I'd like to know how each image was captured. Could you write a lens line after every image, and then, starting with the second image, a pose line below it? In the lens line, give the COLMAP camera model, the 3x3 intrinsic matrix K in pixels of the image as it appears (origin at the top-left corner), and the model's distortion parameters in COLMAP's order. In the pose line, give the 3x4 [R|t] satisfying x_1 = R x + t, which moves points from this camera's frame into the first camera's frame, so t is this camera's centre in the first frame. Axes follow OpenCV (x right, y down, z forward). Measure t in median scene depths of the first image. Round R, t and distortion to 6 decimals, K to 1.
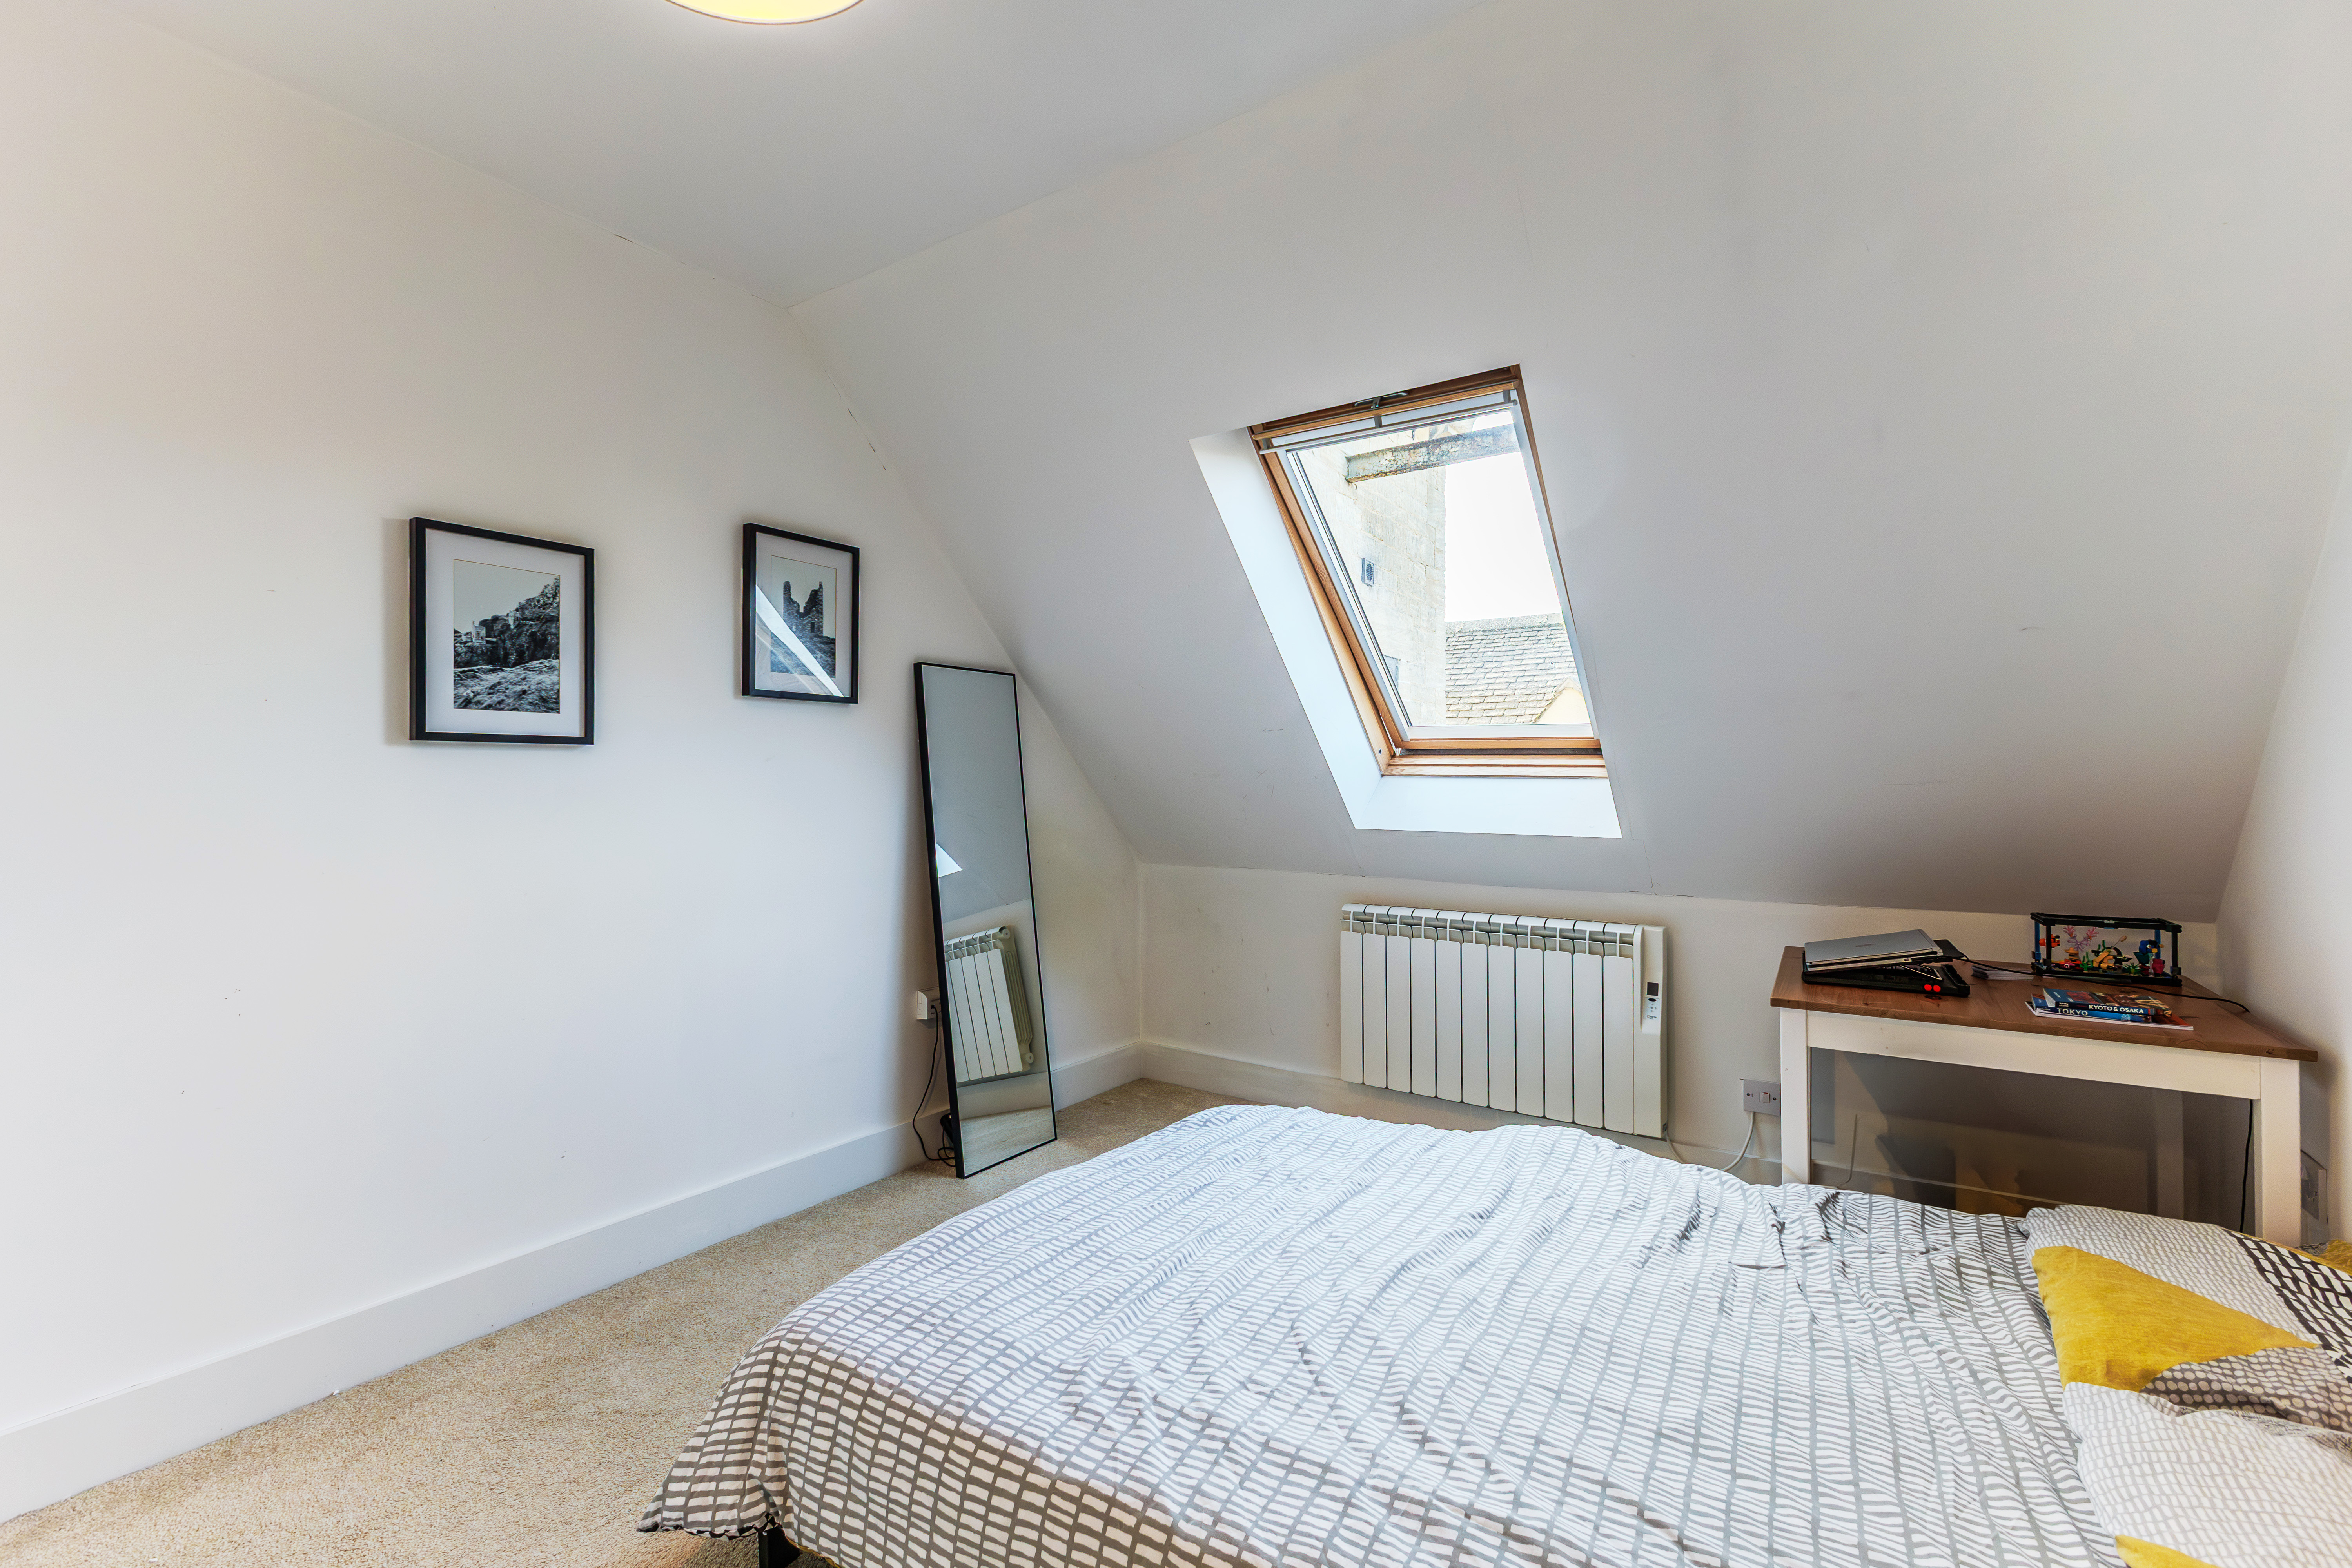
lens RADIAL K [[1032.4, 0, 1177.6], [0, 1032.4, 794.1], [0, 0, 1]] dist [0.003611, 0.000244]
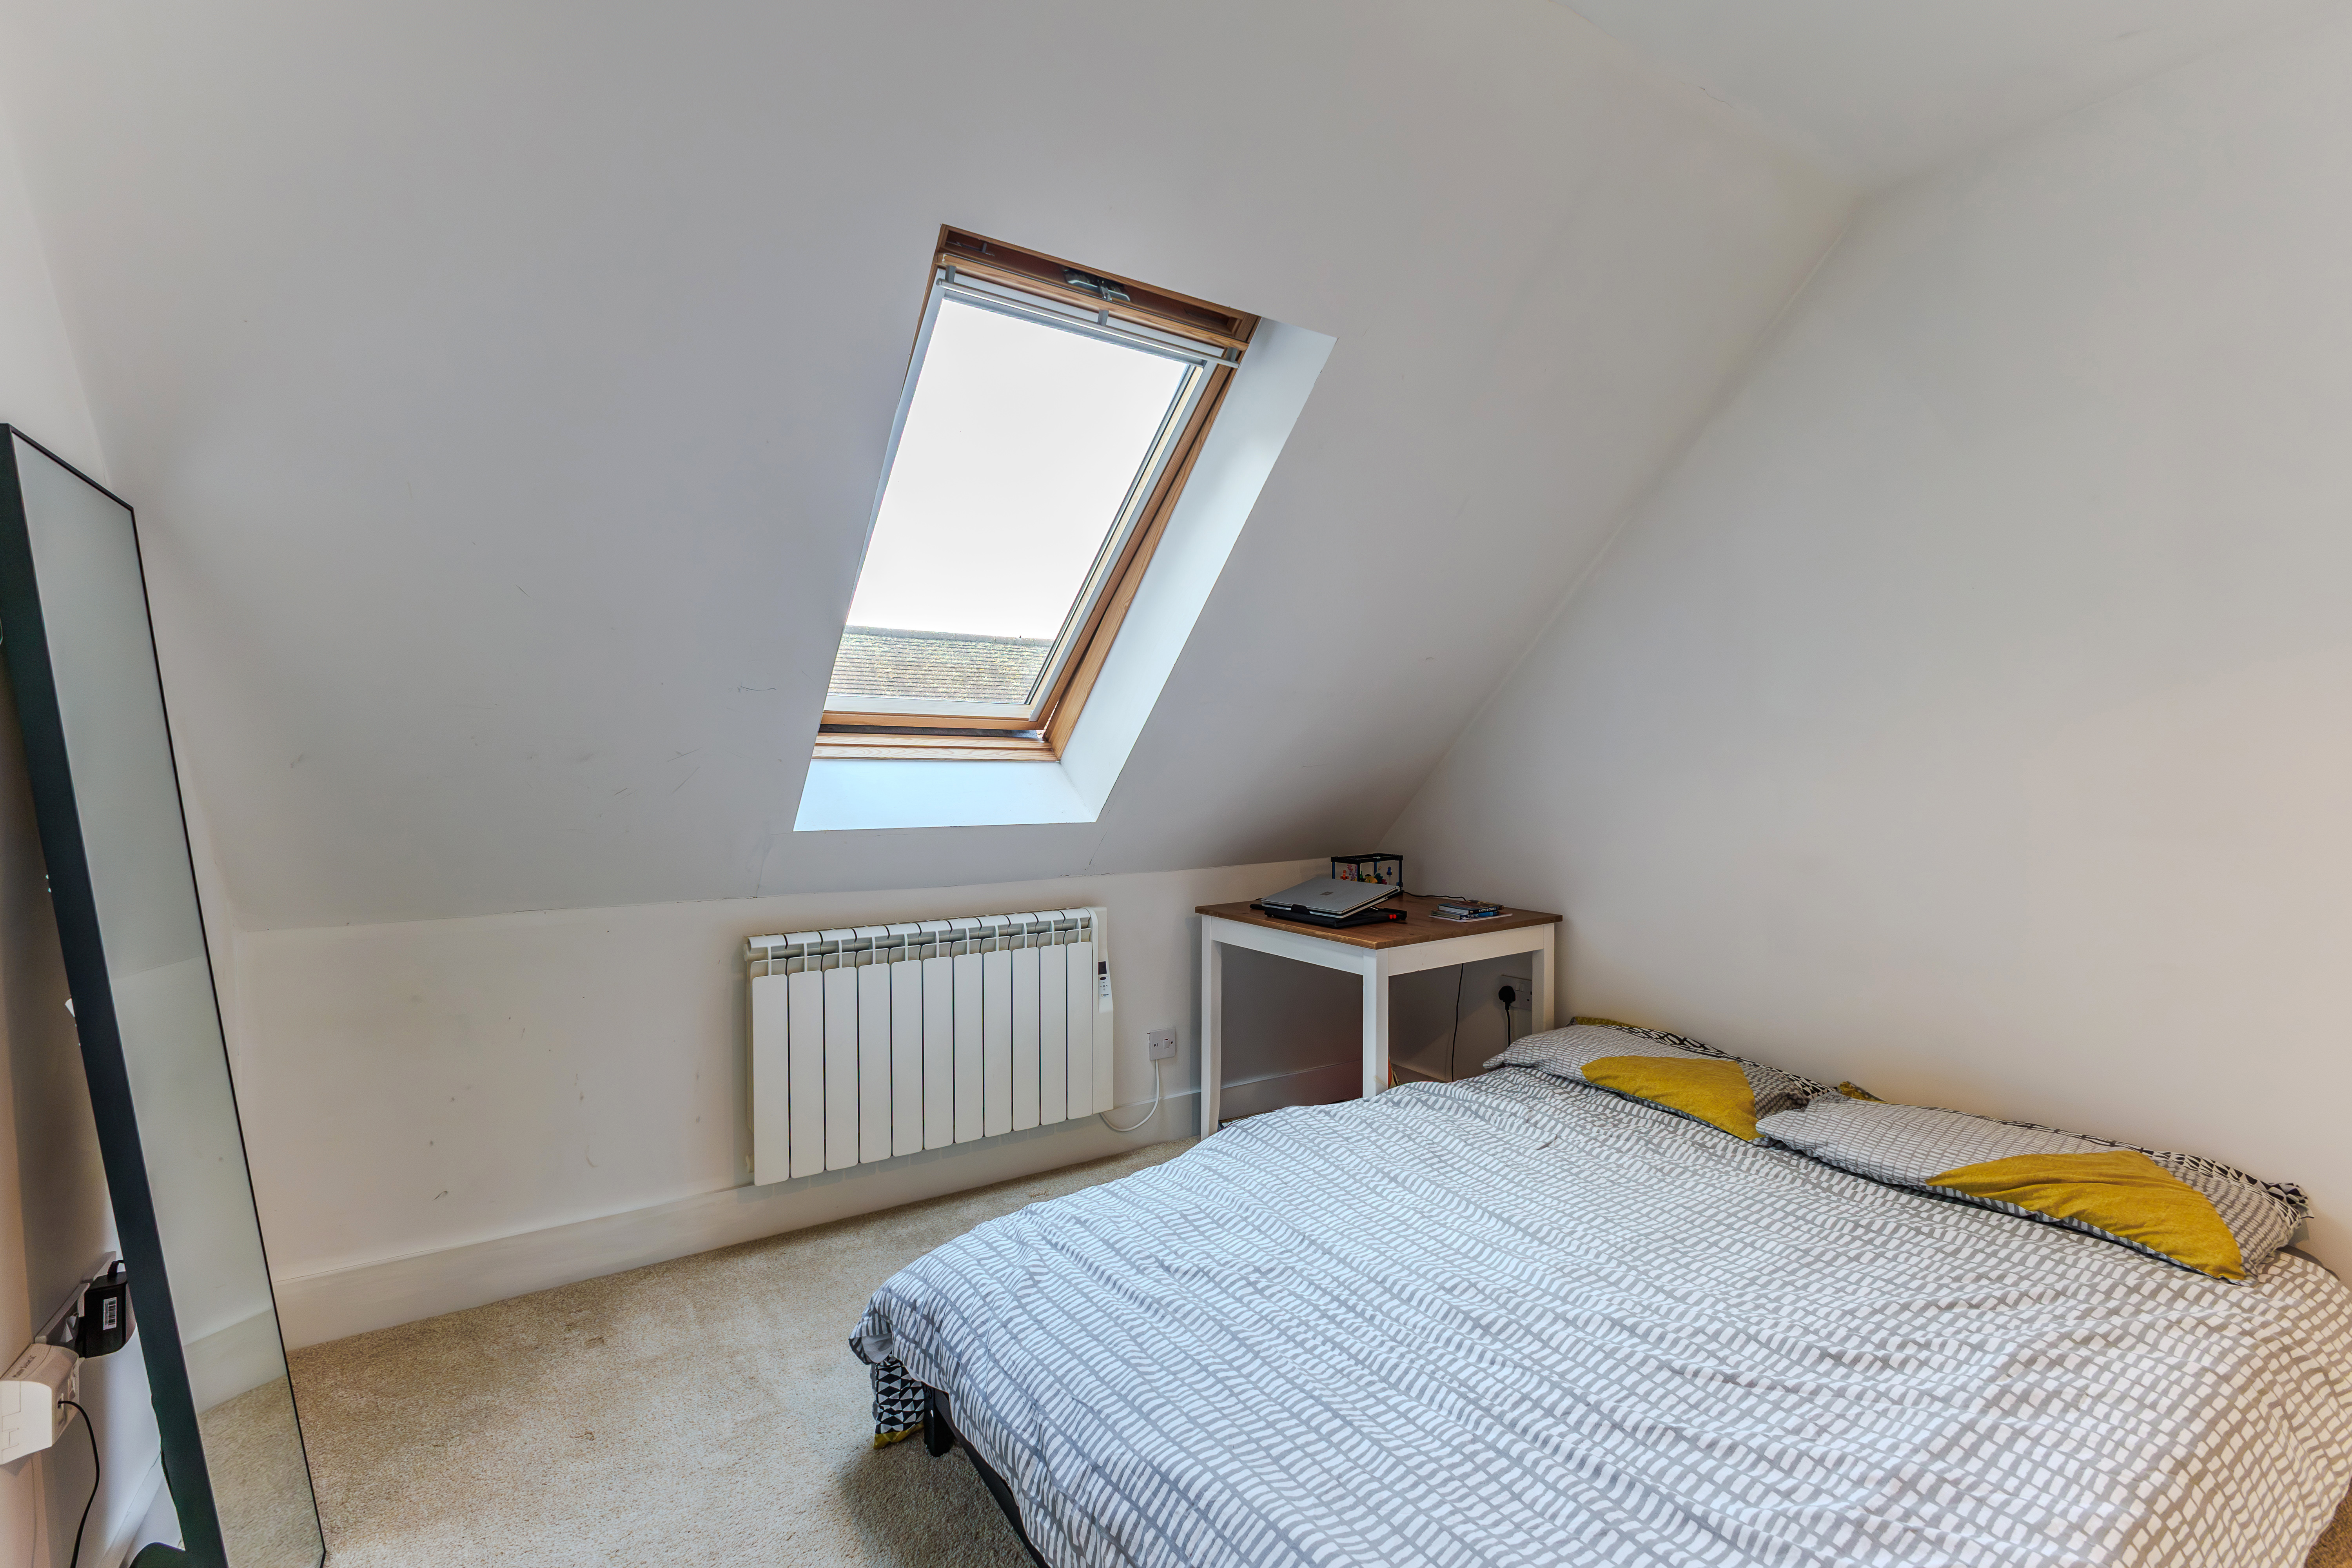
lens RADIAL K [[1032.4, 0, 1184.0], [0, 1032.4, 789.1], [0, 0, 1]] dist [0.003611, 0.000244]
pose [[0.384546, -0.025084, 0.922765, -0.437597], [0.019267, 0.999631, 0.019145, -0.004487], [-0.922905, 0.010417, 0.384887, 0.532691]]
